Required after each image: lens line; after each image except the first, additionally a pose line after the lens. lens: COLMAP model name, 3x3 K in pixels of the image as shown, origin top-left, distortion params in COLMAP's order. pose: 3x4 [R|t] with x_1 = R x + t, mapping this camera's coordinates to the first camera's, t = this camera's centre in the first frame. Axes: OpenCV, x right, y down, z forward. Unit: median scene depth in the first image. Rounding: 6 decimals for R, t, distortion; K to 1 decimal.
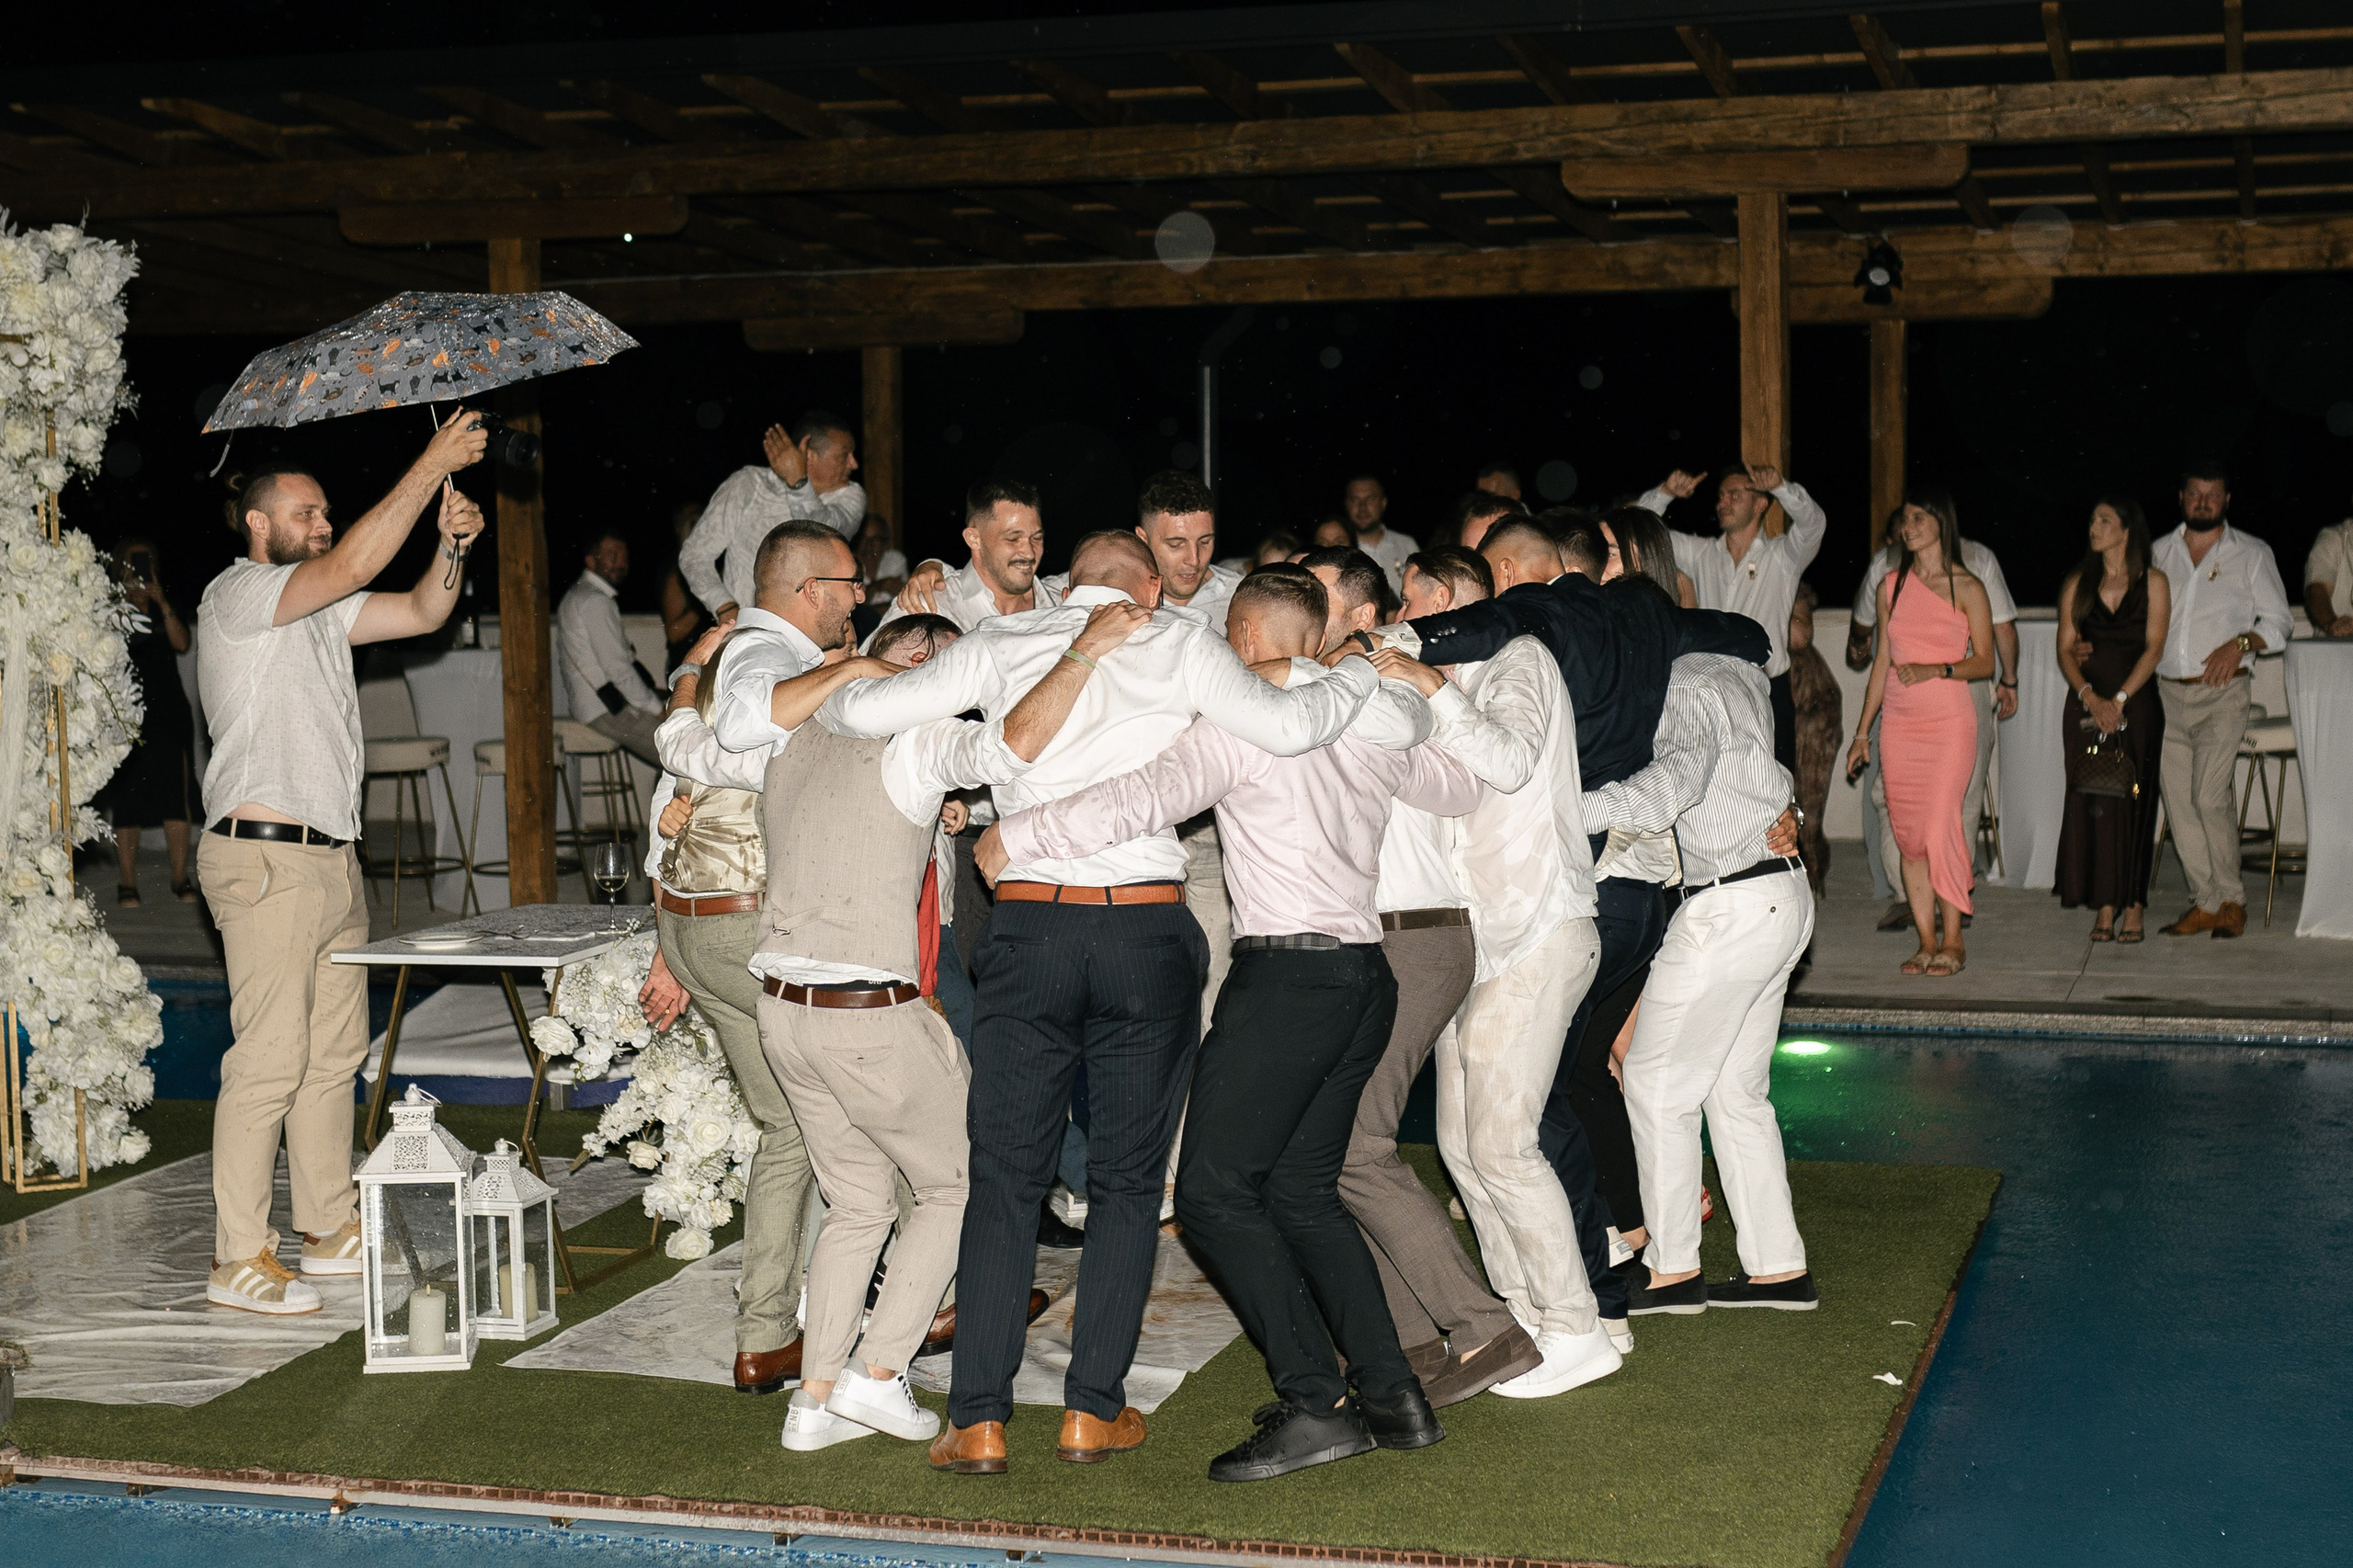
lens RADIAL K [[3557.9, 0, 1217.1], [0, 3557.9, 780.9], [0, 0, 1]] dist [0.001317, -0.032434]
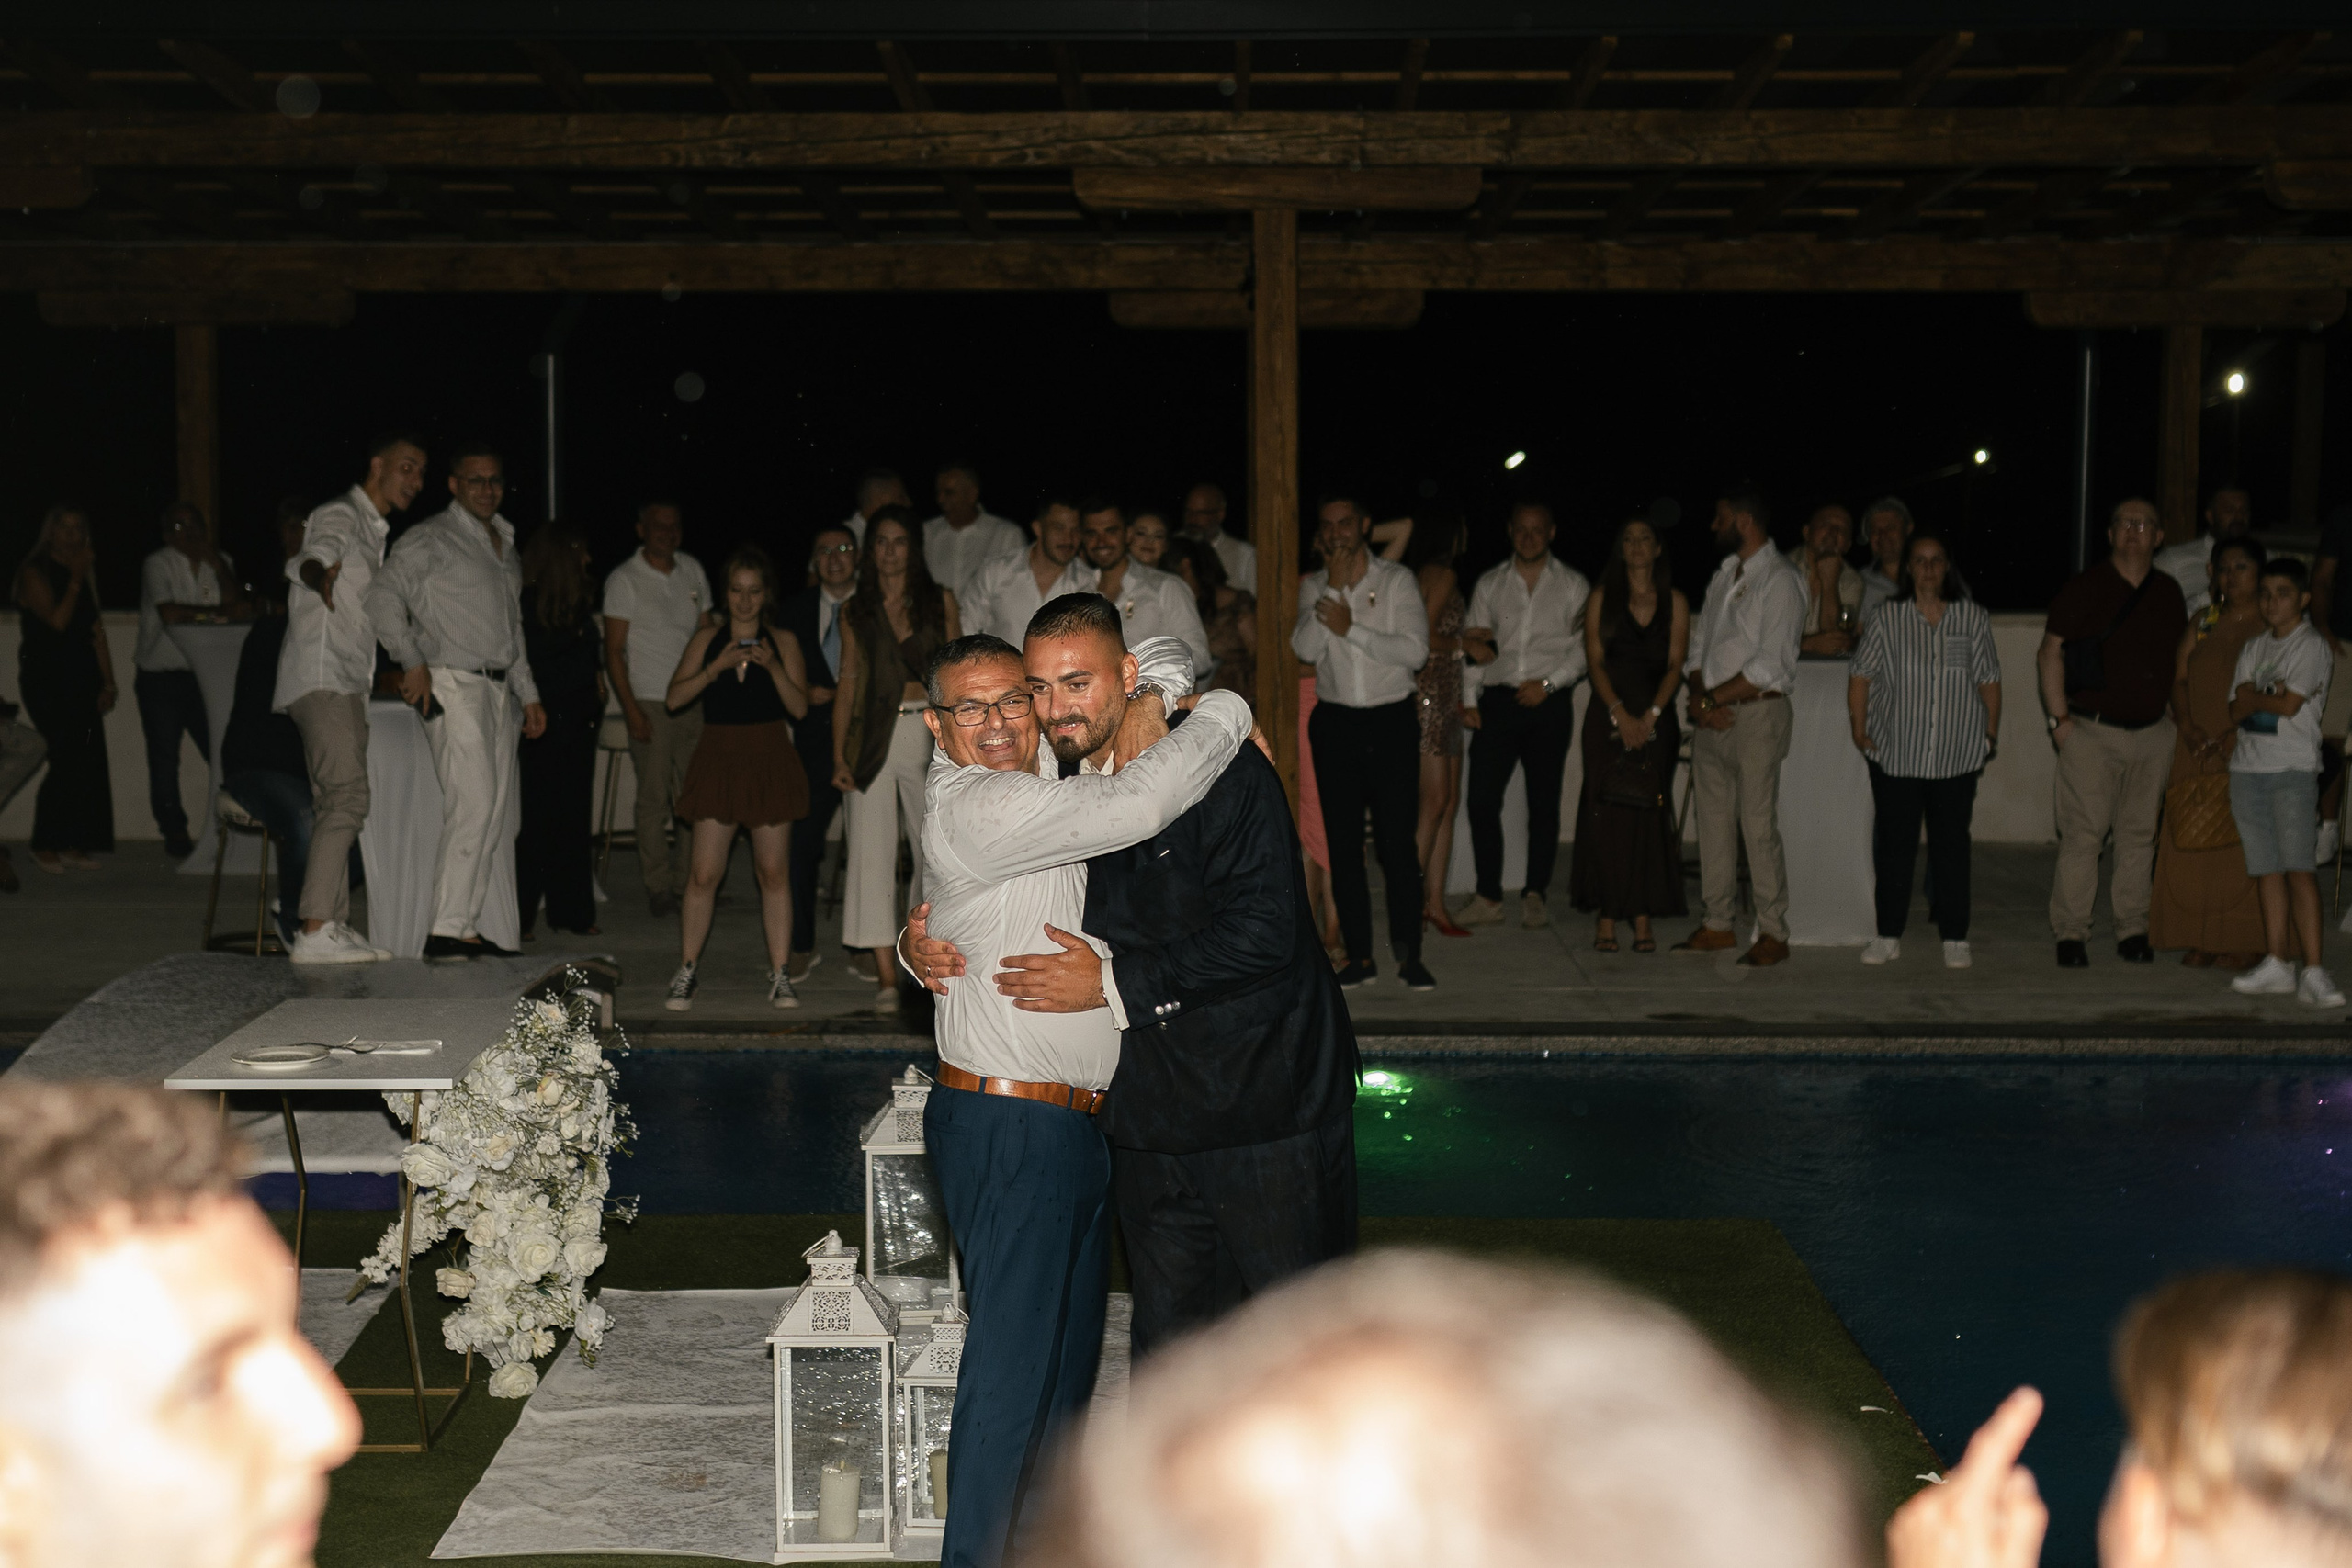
lens RADIAL K [[3556.1, 0, 1216.6], [0, 3556.1, 780.9], [0, 0, 1]] dist [0.001317, -0.032434]
pose [[0.965953, -0.007293, 0.258614, -0.118440], [0.005139, 0.999946, 0.009002, -0.014552], [-0.258666, -0.007367, 0.965939, 0.044488]]
